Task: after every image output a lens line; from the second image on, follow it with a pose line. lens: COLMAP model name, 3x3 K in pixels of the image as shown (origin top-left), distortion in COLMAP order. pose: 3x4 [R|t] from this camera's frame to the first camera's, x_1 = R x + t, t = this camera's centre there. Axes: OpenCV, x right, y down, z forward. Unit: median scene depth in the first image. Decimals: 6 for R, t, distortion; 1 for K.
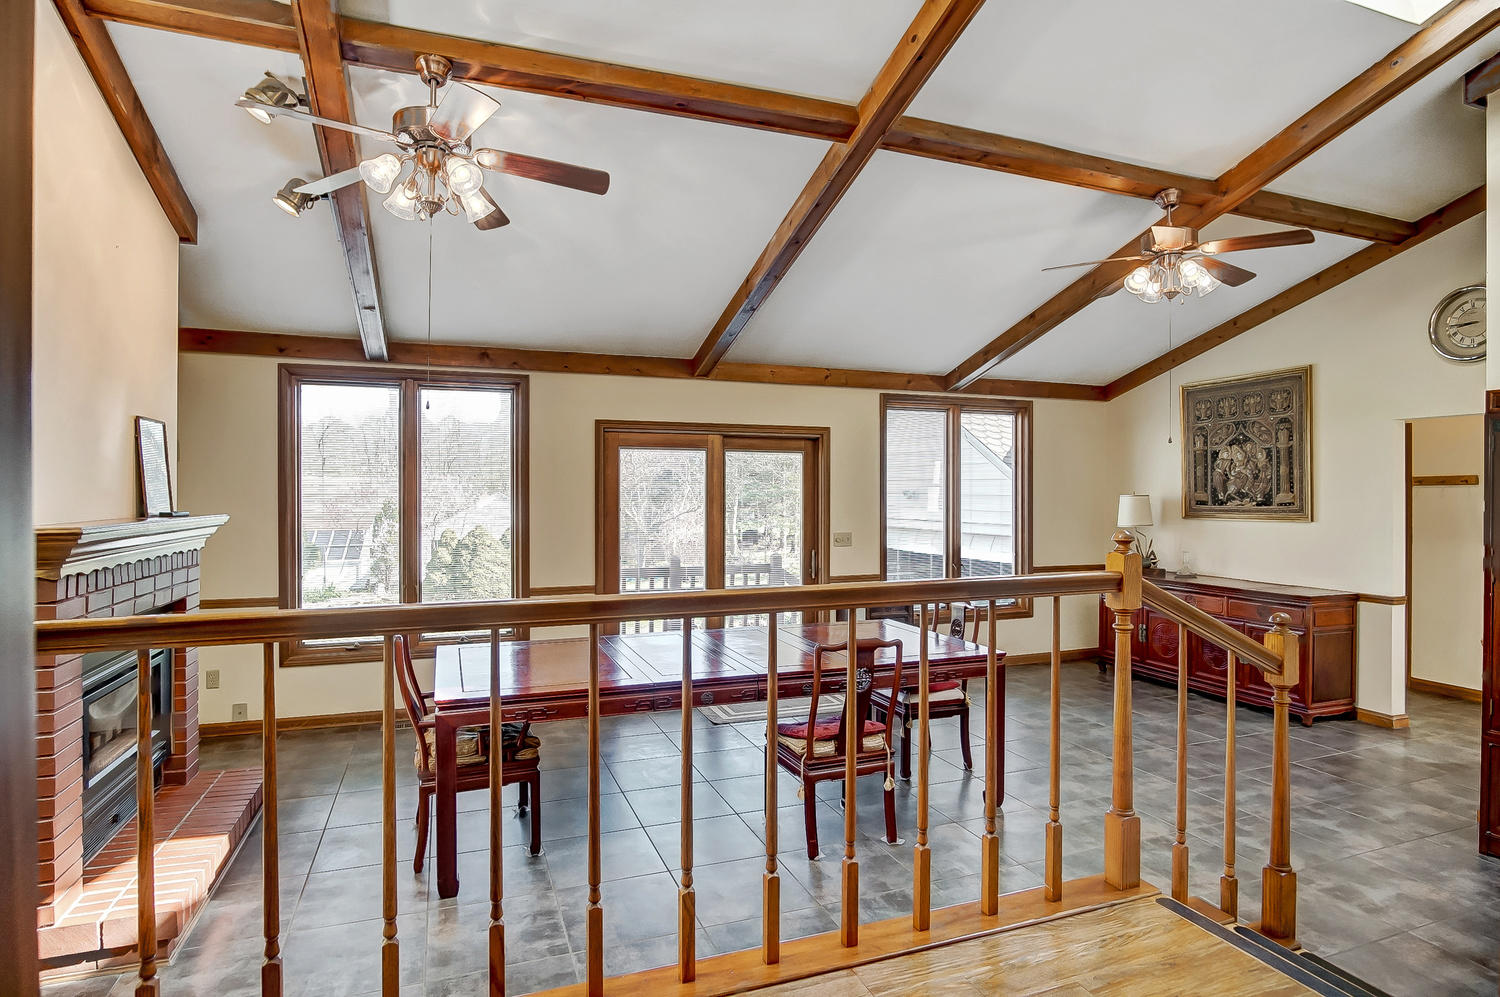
lens RADIAL K [[809.1, 0, 752.7], [0, 809.1, 499.4], [0, 0, 1]] dist [-0.021246, -0.000792]
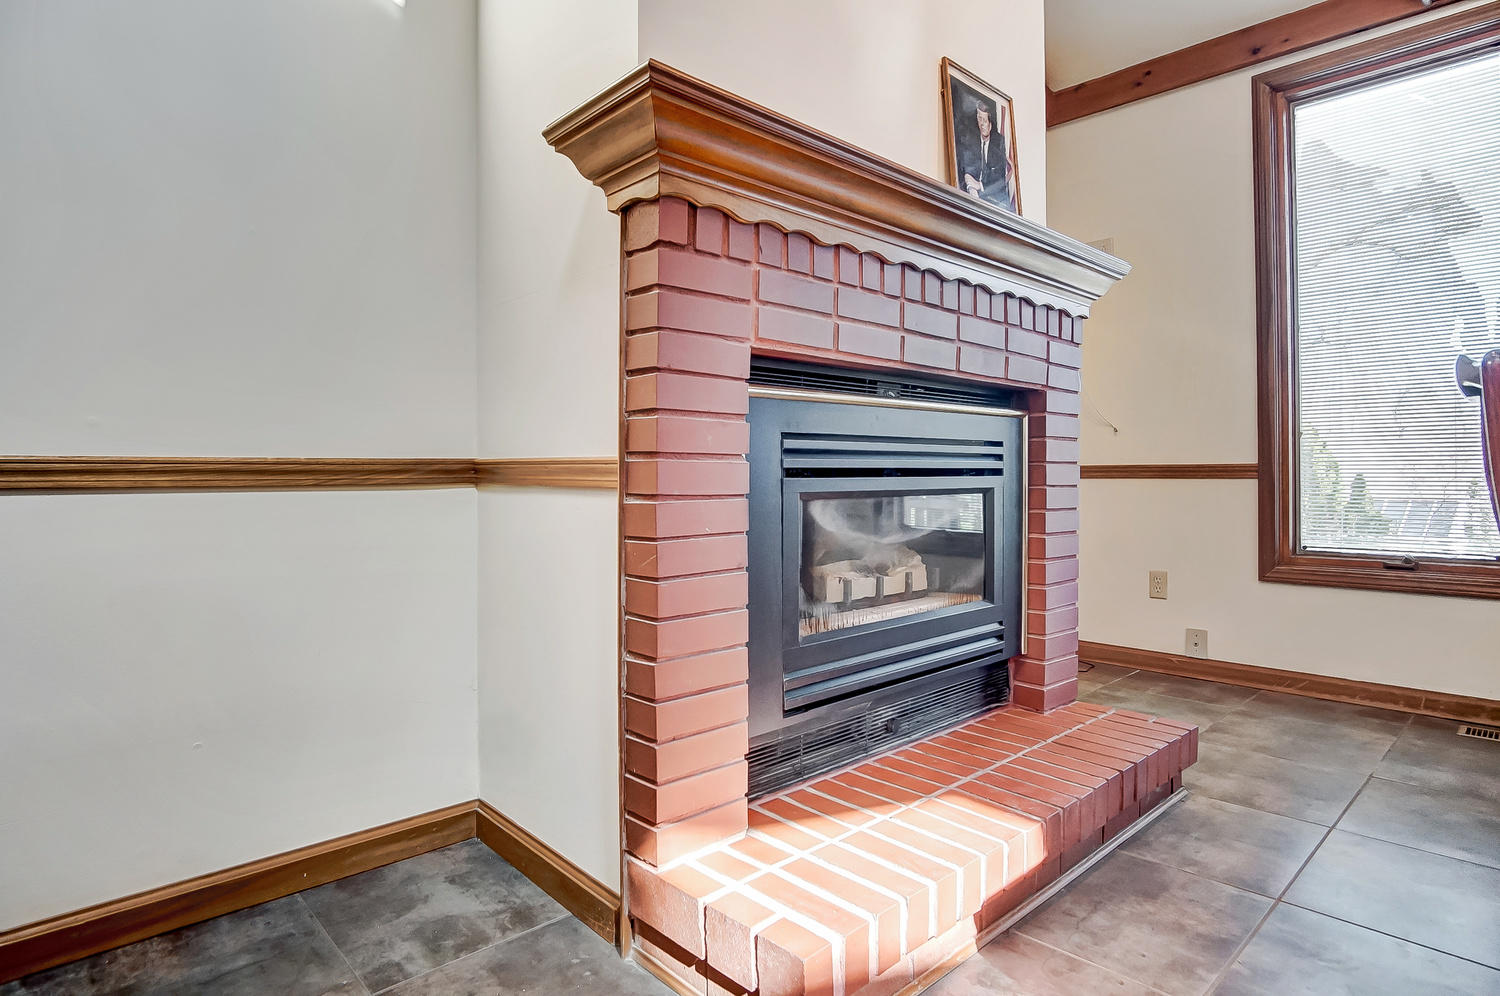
lens RADIAL K [[809.1, 0, 750.9], [0, 809.1, 487.3], [0, 0, 1]] dist [-0.021246, -0.000792]
pose [[0.377370, -0.000521, -0.926062, -0.241755], [0.004729, 0.999988, 0.001364, 0.189274], [0.926050, -0.004894, 0.377368, 0.577729]]
